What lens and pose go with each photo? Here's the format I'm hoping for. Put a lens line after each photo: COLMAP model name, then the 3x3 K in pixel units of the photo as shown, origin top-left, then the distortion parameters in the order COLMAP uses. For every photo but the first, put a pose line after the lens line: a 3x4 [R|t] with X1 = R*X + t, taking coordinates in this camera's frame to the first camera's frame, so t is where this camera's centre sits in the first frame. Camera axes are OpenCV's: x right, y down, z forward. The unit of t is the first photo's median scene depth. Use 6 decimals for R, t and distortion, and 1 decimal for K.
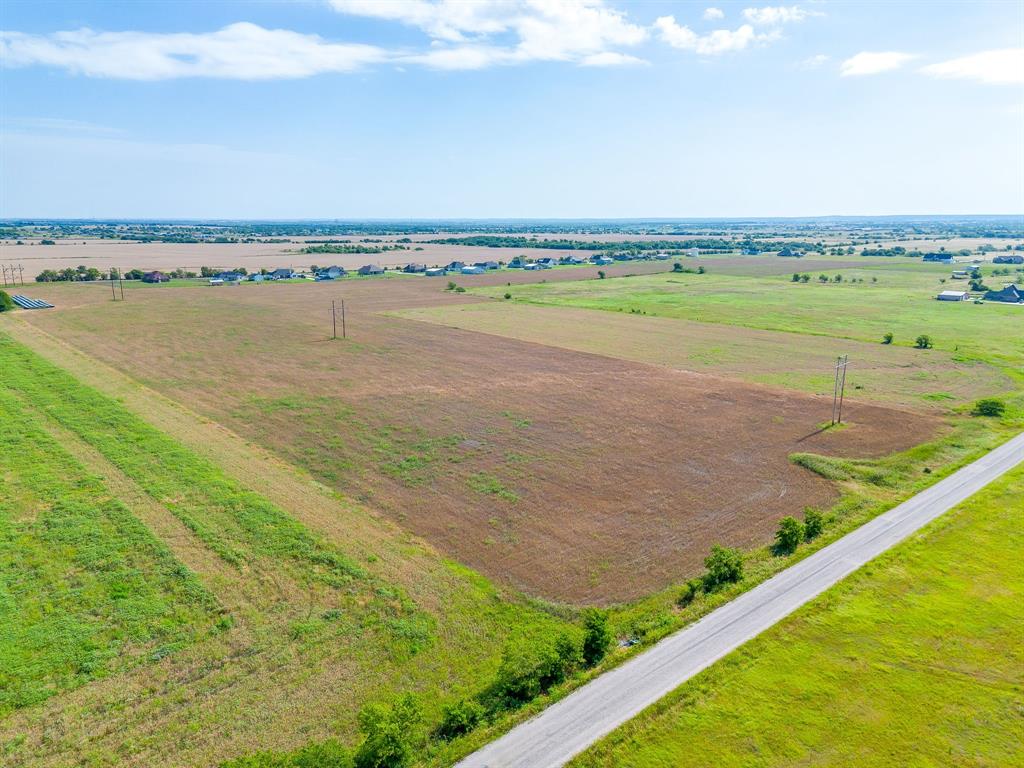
lens RADIAL K [[718.3, 0, 513.2], [0, 718.3, 416.0], [0, 0, 1]] dist [0.075601, -0.050669]
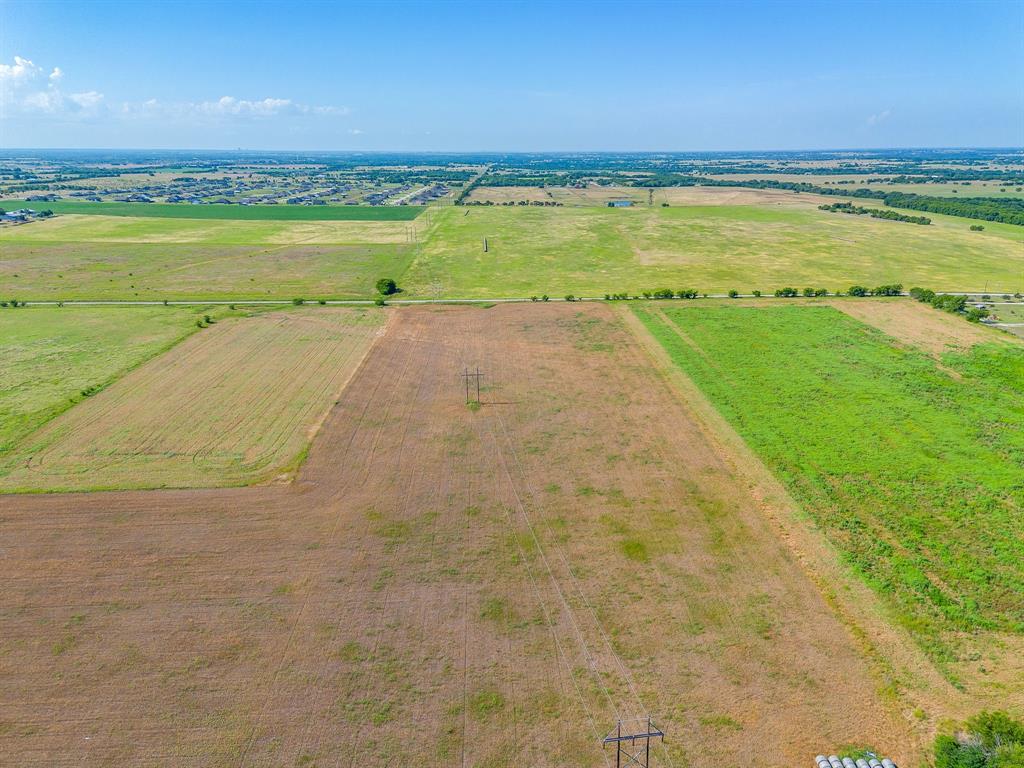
lens RADIAL K [[726.5, 0, 512.0], [0, 726.5, 384.0], [0, 0, 1]] dist [0.078493, -0.050946]
pose [[-0.757610, -0.197055, 0.622251, -1.676456], [0.174512, 0.857479, 0.484020, -1.130610], [-0.628946, 0.475288, -0.615246, 2.917075]]
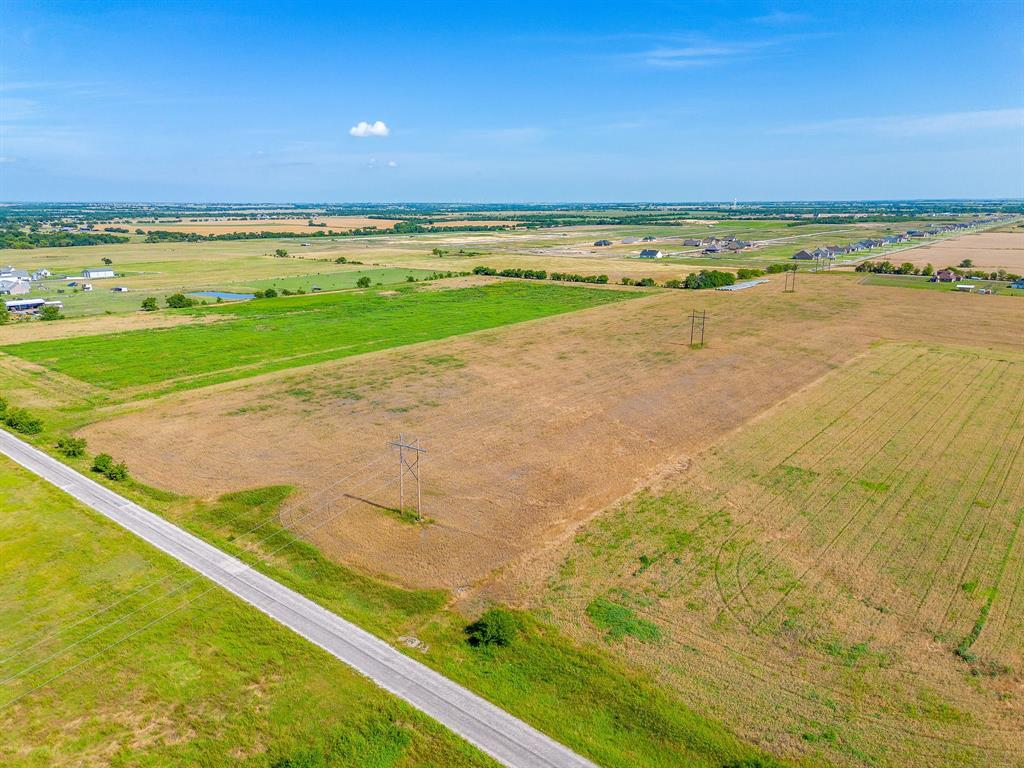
lens RADIAL K [[726.5, 0, 512.0], [0, 726.5, 384.0], [0, 0, 1]] dist [0.078493, -0.050946]
pose [[0.152091, 0.240765, -0.958593, 1.355036], [-0.256513, 0.946258, 0.196969, -0.359446], [0.954500, 0.215934, 0.205676, 1.011739]]
